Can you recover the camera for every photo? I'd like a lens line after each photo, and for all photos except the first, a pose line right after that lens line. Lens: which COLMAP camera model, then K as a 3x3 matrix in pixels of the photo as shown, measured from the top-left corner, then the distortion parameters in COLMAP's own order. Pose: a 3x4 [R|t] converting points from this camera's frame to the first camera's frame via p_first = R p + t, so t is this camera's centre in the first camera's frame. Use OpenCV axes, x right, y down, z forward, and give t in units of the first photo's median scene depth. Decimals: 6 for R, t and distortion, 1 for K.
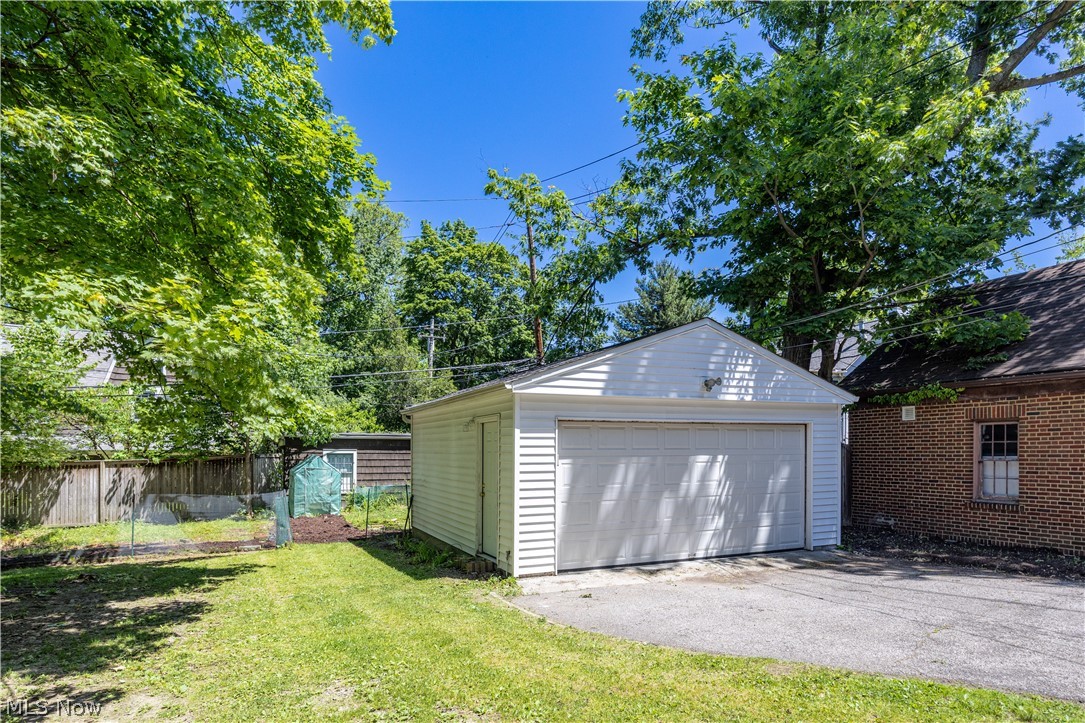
lens RADIAL K [[640.1, 0, 542.5], [0, 640.1, 361.5], [0, 0, 1]] dist [-0.001478, 0.000221]
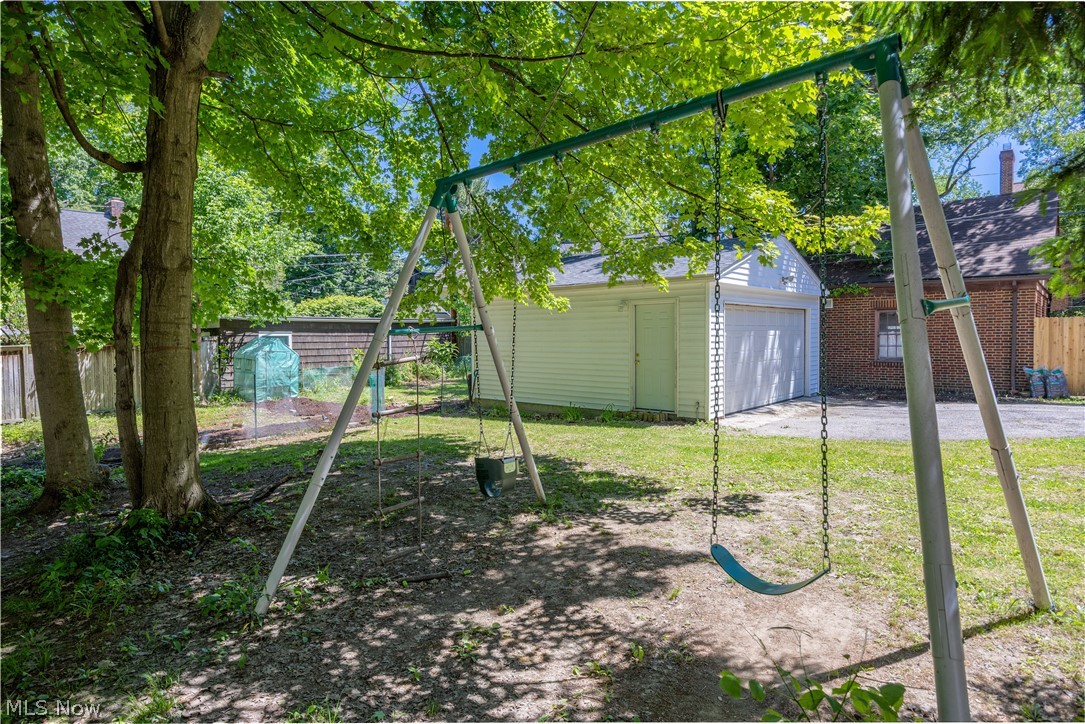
lens RADIAL K [[638.8, 0, 542.5], [0, 638.8, 362.0], [0, 0, 1]] dist [-0.001666, -0.000341]
pose [[0.913703, -0.023603, 0.405696, -0.654829], [-0.049273, 0.984512, 0.168251, 0.004309], [-0.403384, -0.173721, 0.898389, -0.038585]]
